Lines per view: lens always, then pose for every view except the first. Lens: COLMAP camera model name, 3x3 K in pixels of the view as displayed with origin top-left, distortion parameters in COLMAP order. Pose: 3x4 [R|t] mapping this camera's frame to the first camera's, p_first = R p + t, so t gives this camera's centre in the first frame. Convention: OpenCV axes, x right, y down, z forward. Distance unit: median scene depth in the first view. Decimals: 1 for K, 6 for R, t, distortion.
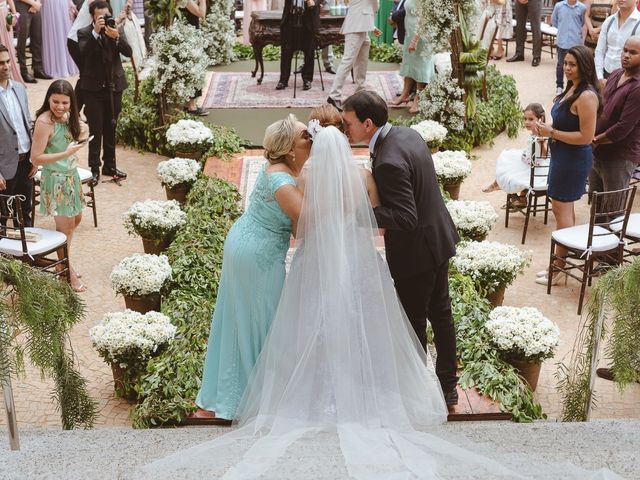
lens RADIAL K [[1011.8, 0, 300.1], [0, 1011.8, 242.5], [0, 0, 1]] dist [0.009633, 0.030337]
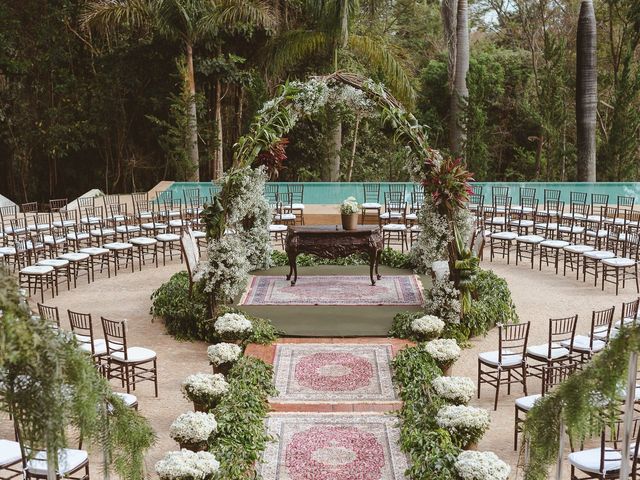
lens RADIAL K [[1011.8, 0, 300.1], [0, 1011.8, 242.5], [0, 0, 1]] dist [0.009633, 0.030337]
pose [[0.999076, 0.003488, -0.042826, 0.023089], [-0.012053, 0.979431, -0.201418, 0.040124], [0.041243, 0.201748, 0.978569, -0.210997]]
